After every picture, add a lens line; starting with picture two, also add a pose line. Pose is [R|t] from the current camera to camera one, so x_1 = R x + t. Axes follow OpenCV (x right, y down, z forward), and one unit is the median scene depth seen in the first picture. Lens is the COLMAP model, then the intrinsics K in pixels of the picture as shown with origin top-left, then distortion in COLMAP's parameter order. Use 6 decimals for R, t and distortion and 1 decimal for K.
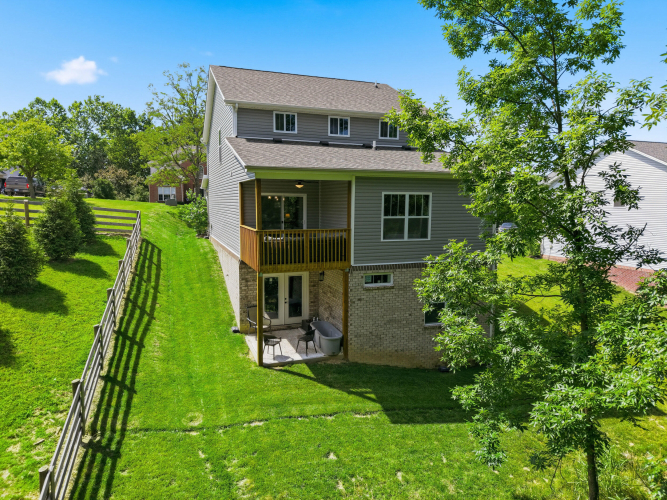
lens RADIAL K [[441.1, 0, 333.5], [0, 441.1, 250.0], [0, 0, 1]] dist [0.005798, -0.000354]
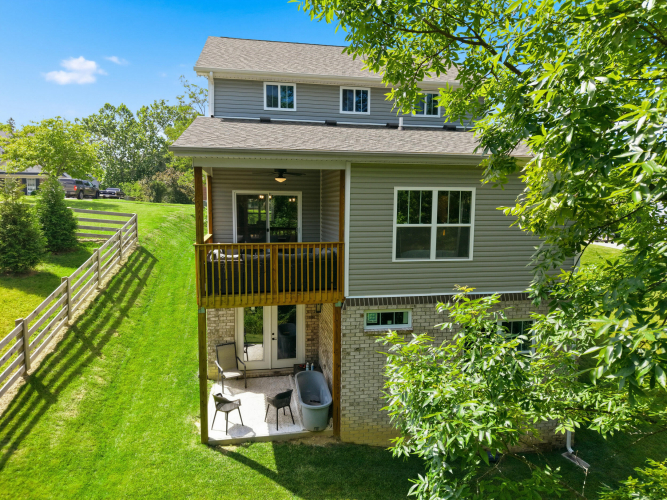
lens RADIAL K [[441.1, 0, 333.5], [0, 441.1, 250.0], [0, 0, 1]] dist [0.005798, -0.000354]
pose [[0.986340, 0.016383, -0.163903, 0.126504], [-0.017286, 0.999842, -0.004085, -0.032618], [0.163810, 0.006862, 0.986468, 0.330420]]
